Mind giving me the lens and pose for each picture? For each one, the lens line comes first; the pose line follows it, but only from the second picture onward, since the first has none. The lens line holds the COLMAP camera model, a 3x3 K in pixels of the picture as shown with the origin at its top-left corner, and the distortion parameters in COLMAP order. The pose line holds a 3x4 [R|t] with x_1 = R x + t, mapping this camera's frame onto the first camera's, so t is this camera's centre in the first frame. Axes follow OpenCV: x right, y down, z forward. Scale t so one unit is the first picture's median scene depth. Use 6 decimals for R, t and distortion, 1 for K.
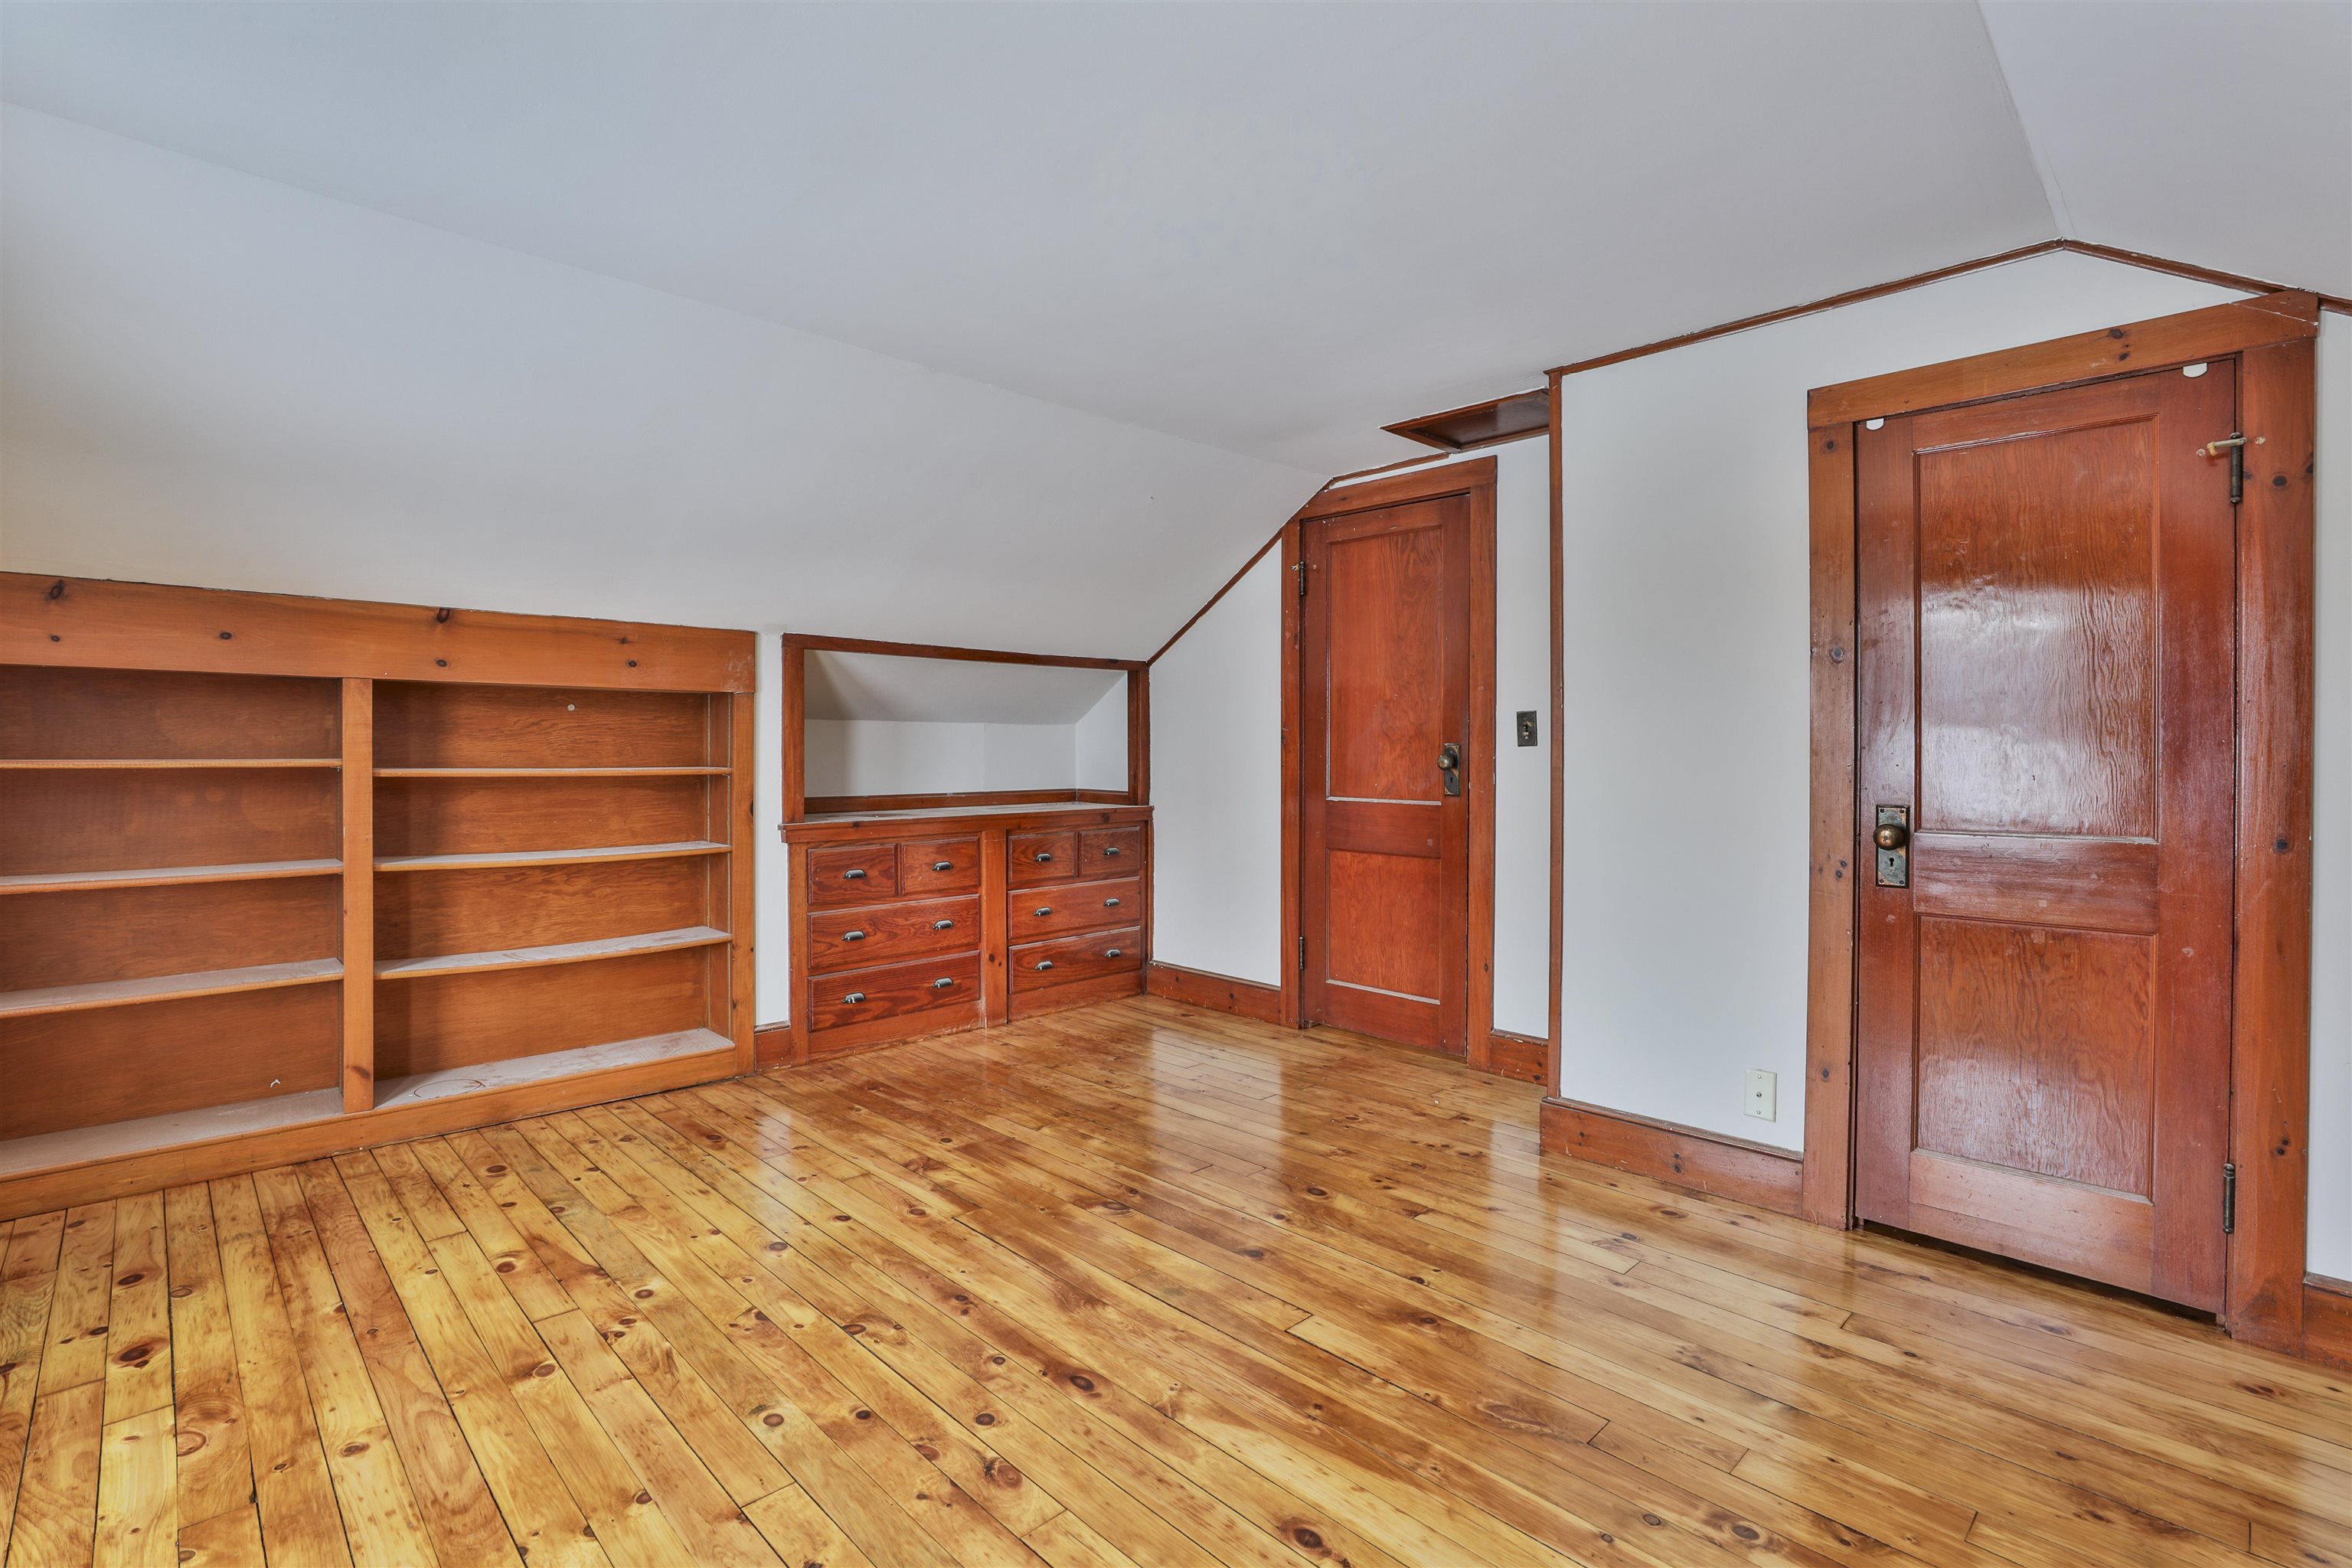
lens RADIAL K [[1096.7, 0, 1188.9], [0, 1096.7, 765.2], [0, 0, 1]] dist [-0.045629, 0.012204]
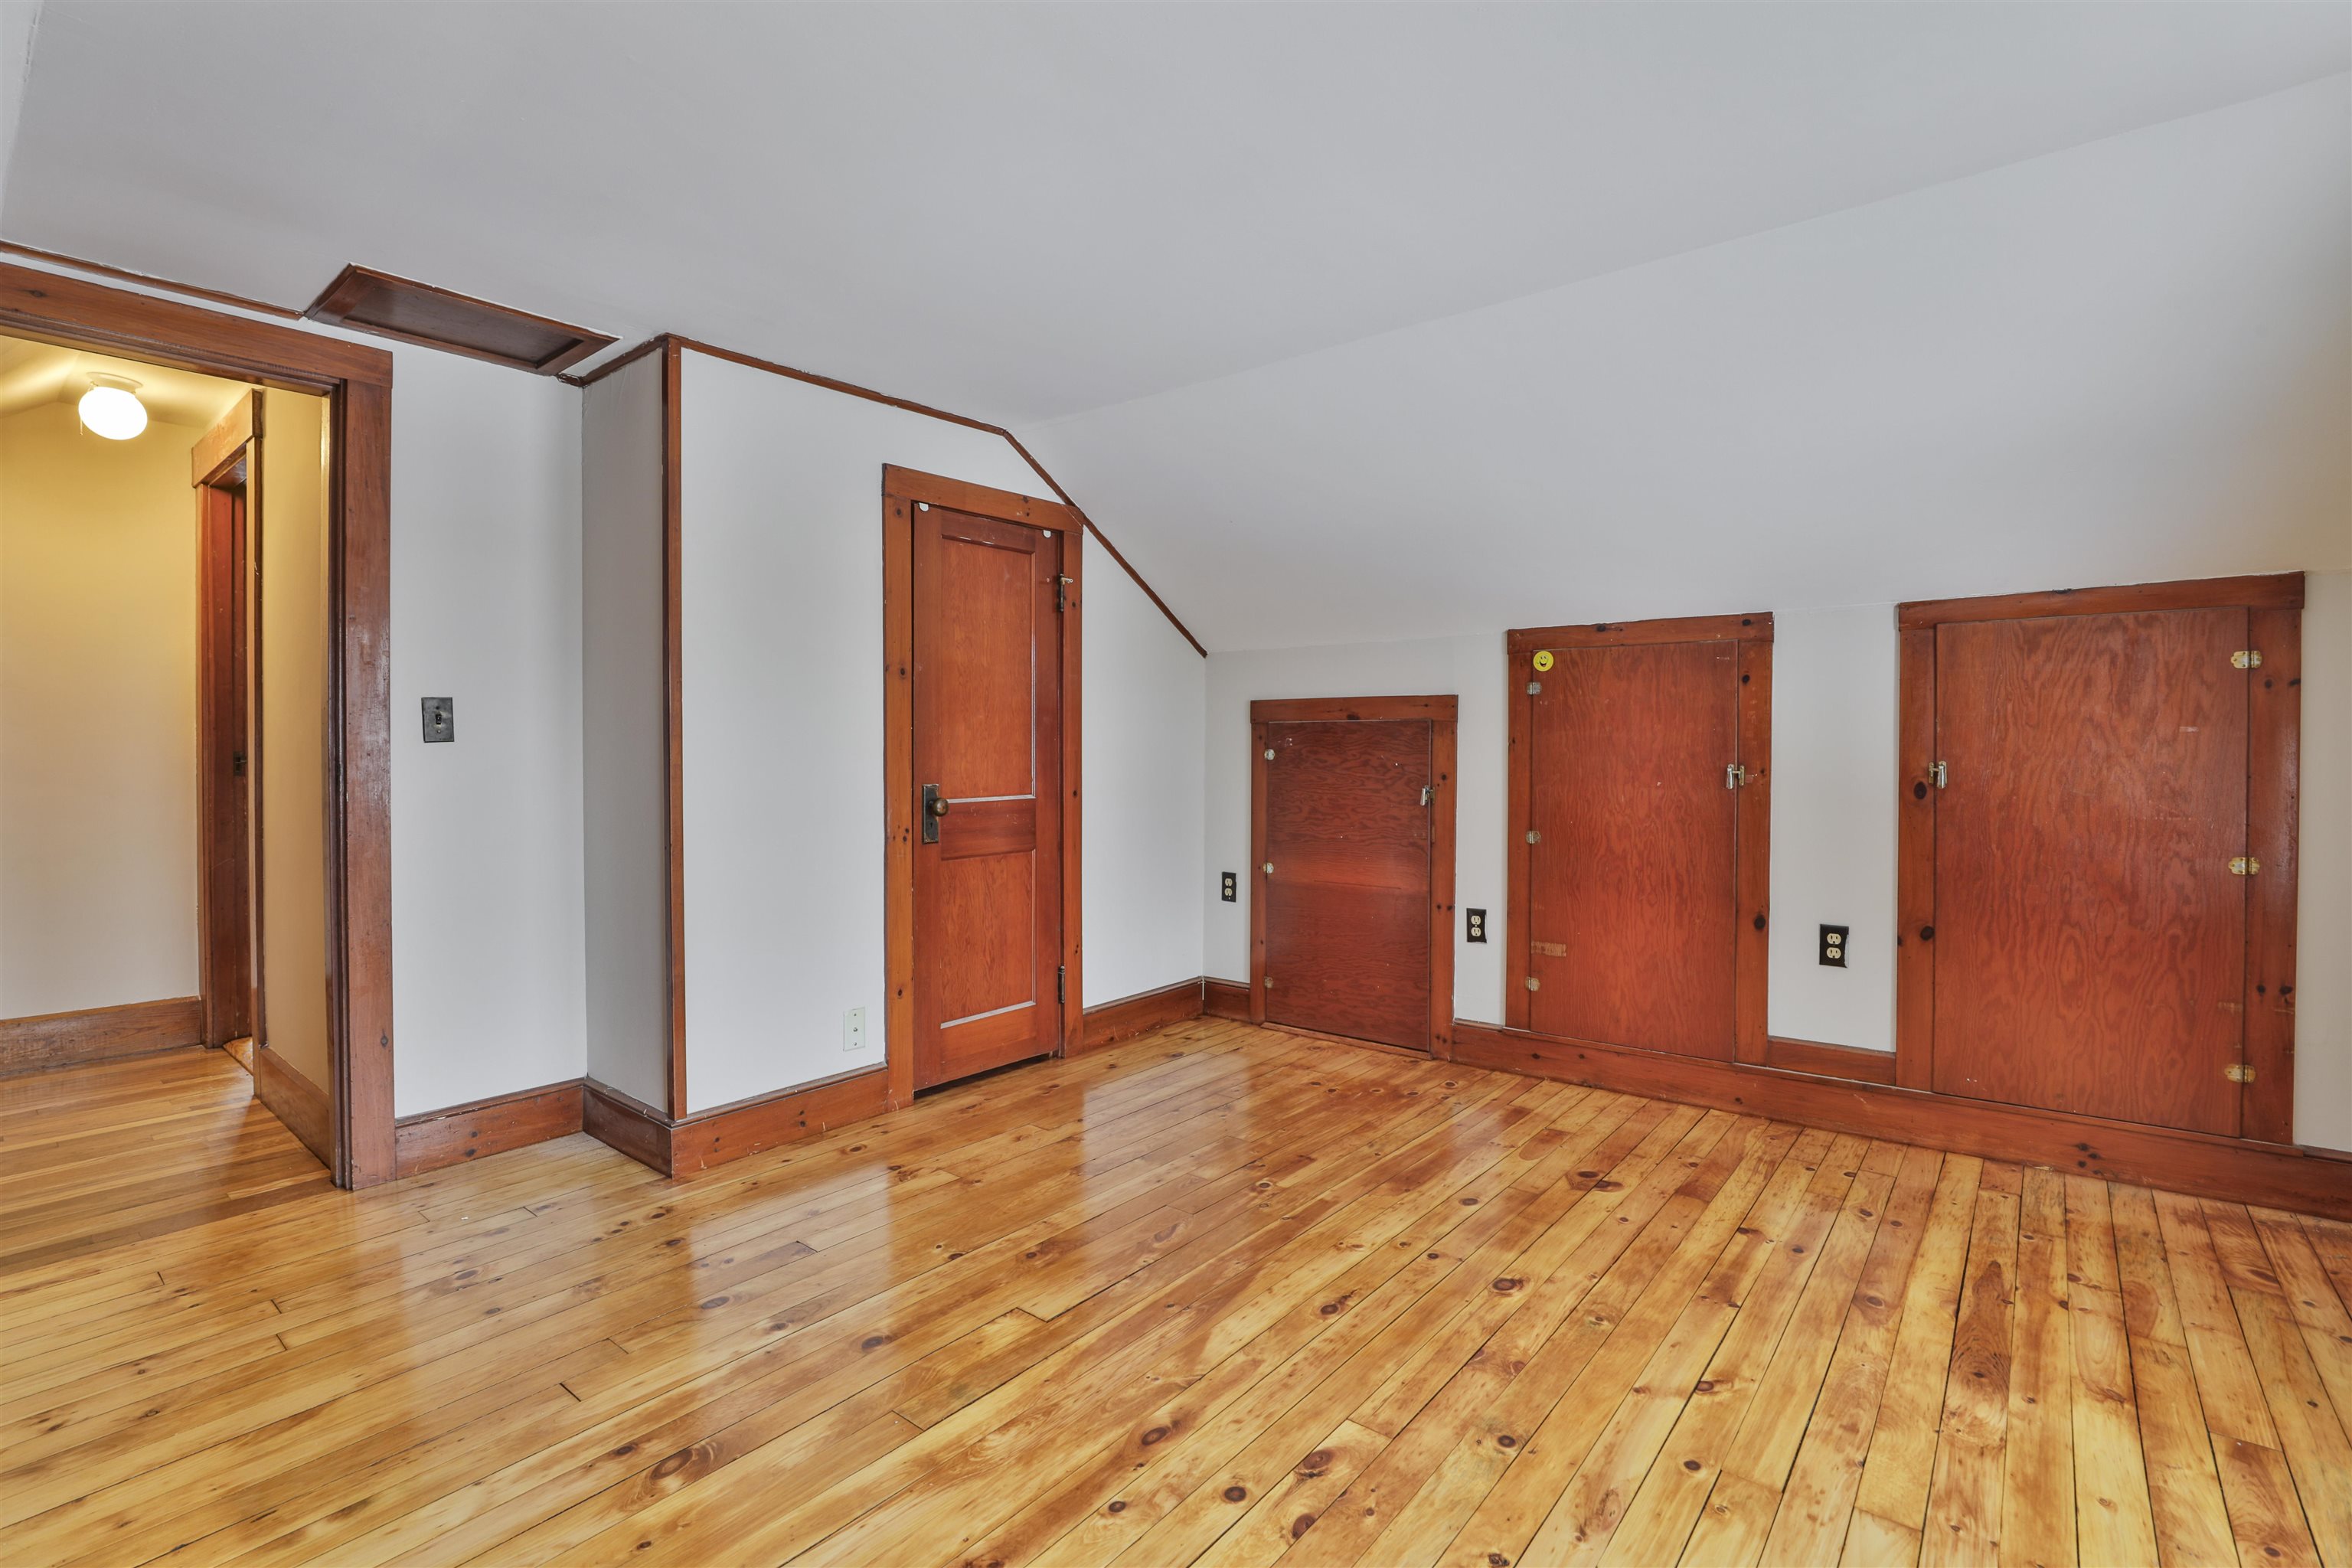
lens RADIAL K [[1096.7, 0, 1177.0], [0, 1096.7, 764.9], [0, 0, 1]] dist [-0.045629, 0.012204]
pose [[-0.120398, -0.020549, 0.992513, -0.664216], [0.016225, 0.999611, 0.022664, -0.012496], [-0.992593, 0.018832, -0.120018, 0.717984]]
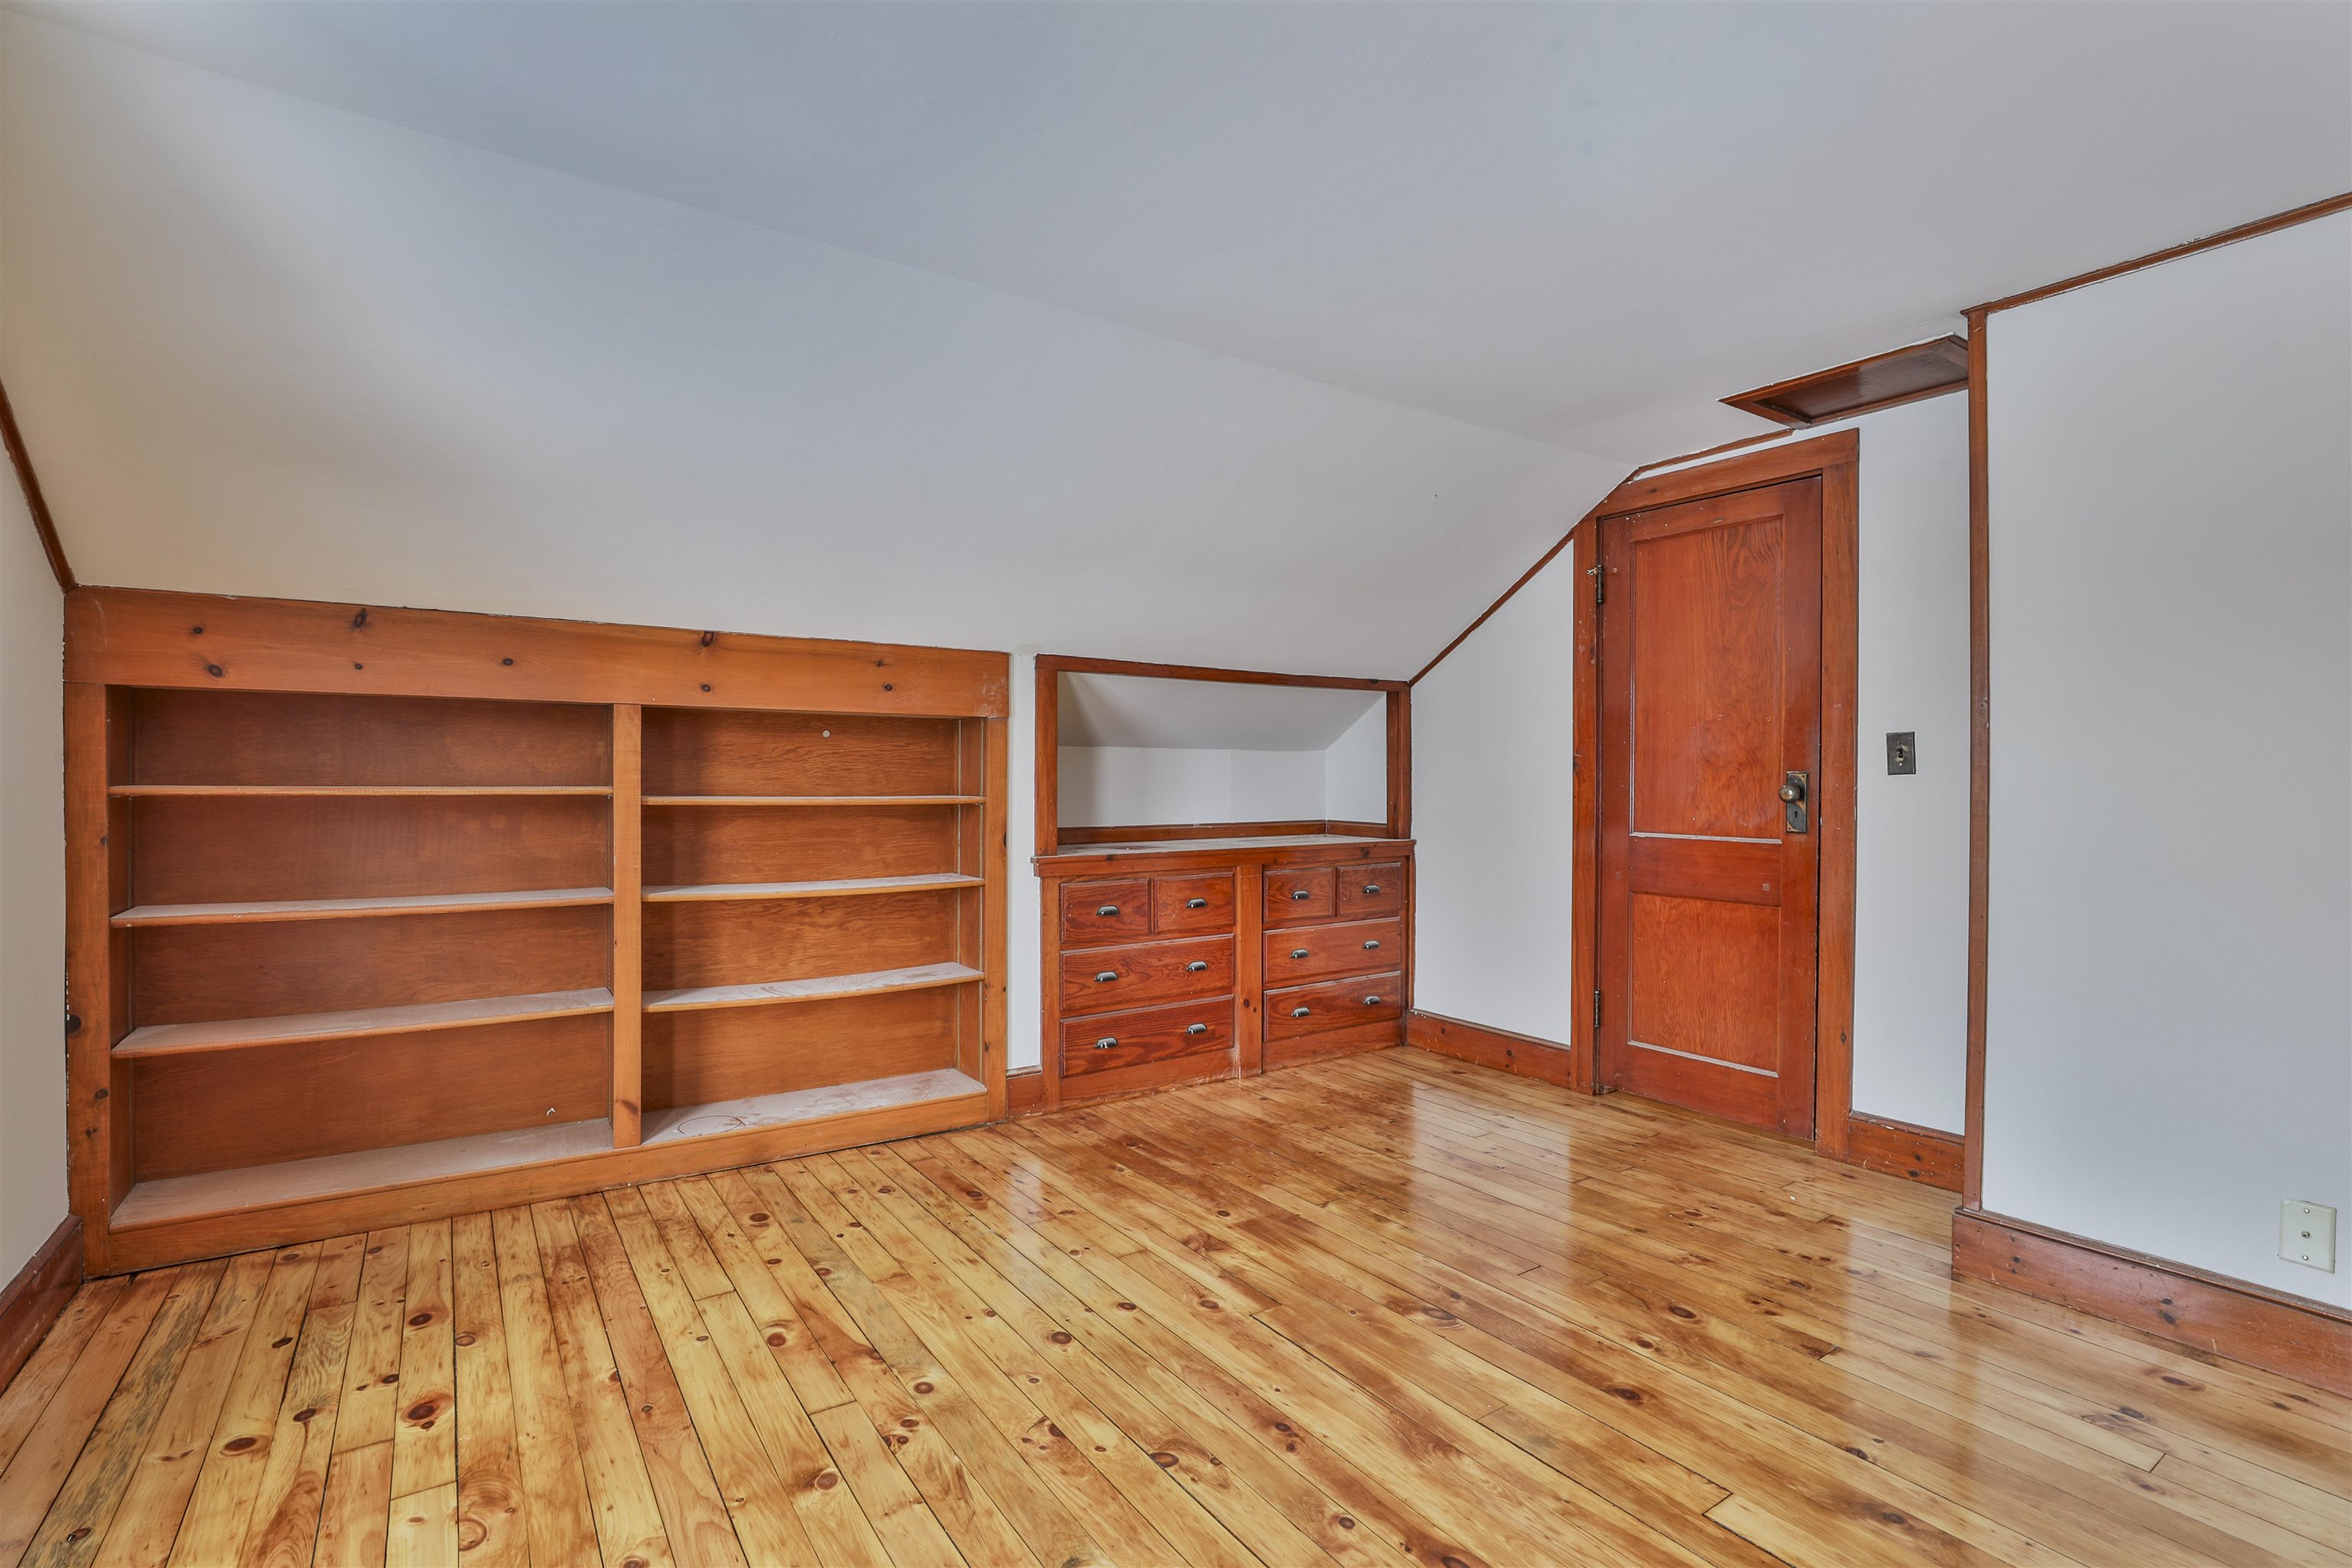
lens RADIAL K [[1096.7, 0, 1184.2], [0, 1096.7, 792.9], [0, 0, 1]] dist [-0.045629, 0.012204]
pose [[0.984460, 0.003543, -0.175575, -0.107362], [-0.003596, 0.999994, 0.000016, -0.001929], [0.175574, 0.000616, 0.984466, 0.120720]]
